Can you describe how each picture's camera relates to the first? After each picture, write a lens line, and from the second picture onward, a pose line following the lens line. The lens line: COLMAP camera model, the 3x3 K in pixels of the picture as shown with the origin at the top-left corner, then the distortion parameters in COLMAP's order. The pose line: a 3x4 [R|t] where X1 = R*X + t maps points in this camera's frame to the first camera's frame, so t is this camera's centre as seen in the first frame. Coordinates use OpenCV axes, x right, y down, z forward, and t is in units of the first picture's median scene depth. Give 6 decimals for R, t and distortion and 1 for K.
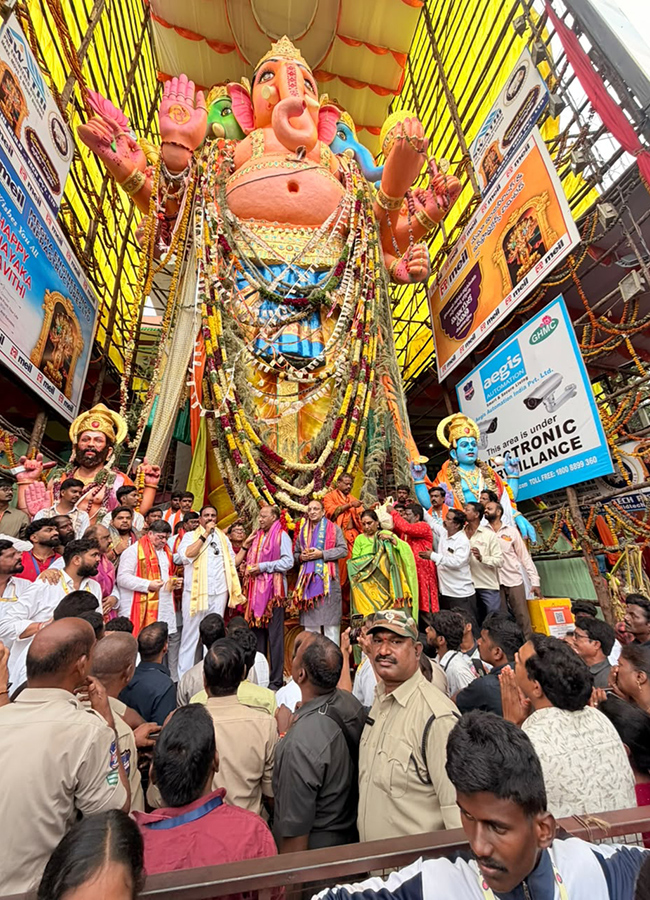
lens RADIAL K [[351.8, 0, 329.5], [0, 351.8, 442.5], [0, 0, 1]] dist [-0.001574, -0.000291]
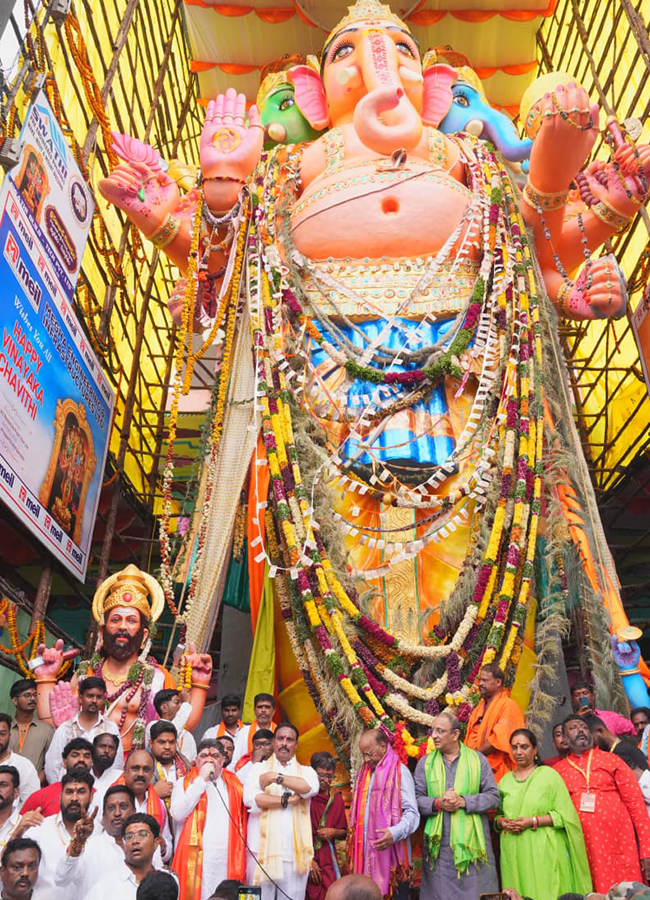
lens RADIAL K [[653.2, 0, 339.9], [0, 653.2, 498.8], [0, 0, 1]] dist [-0.124755, 0.088845]
pose [[0.976395, -0.061321, -0.207103, 0.019112], [0.036429, 0.991869, -0.121936, -0.048519], [0.212897, 0.111514, 0.970690, -0.118653]]
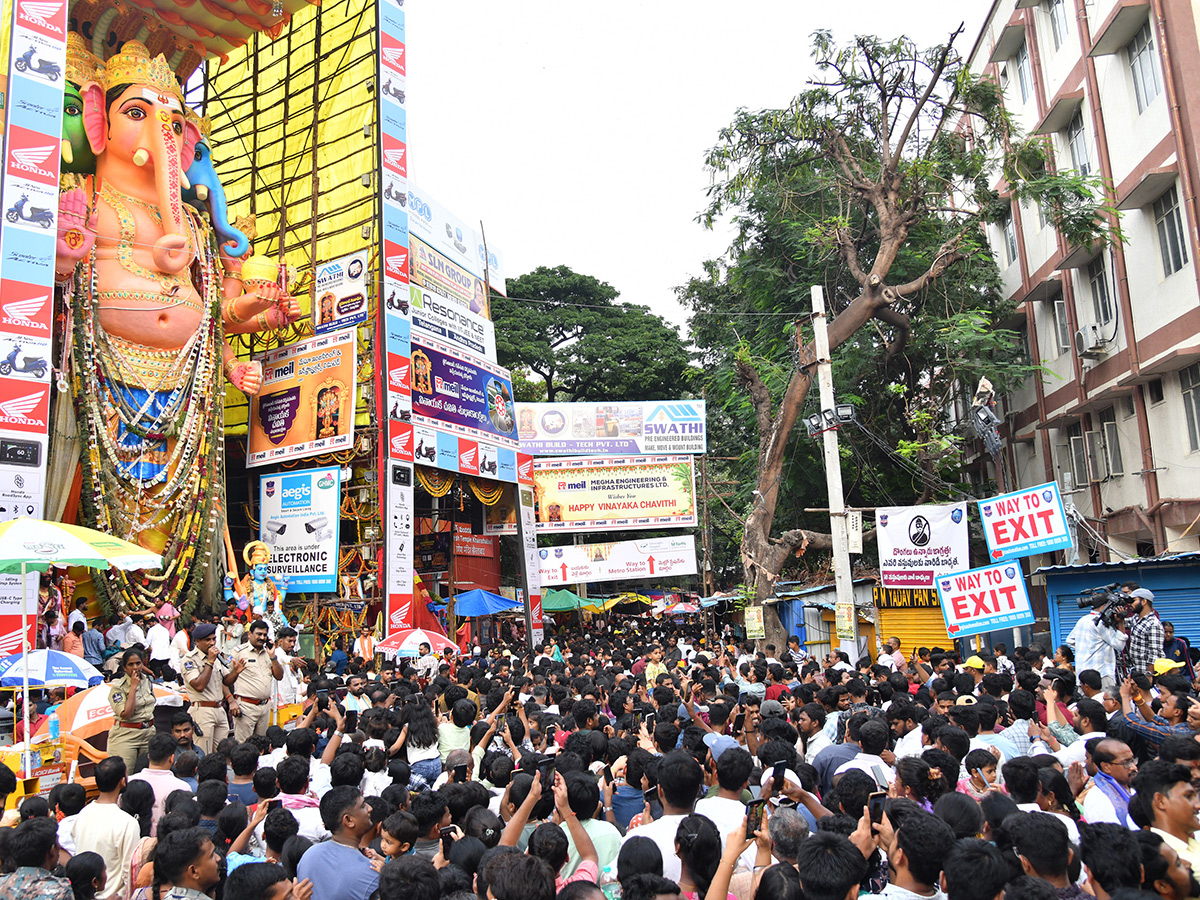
lens RADIAL K [[874.4, 0, 487.7], [0, 874.4, 450.1], [0, 0, 1]] dist [-0.094971, 0.055775]
pose [[0.777875, 0.123570, 0.616150, -1.020738], [-0.226799, 0.969599, 0.091874, -0.872650], [-0.586065, -0.211208, 0.782252, -2.012483]]
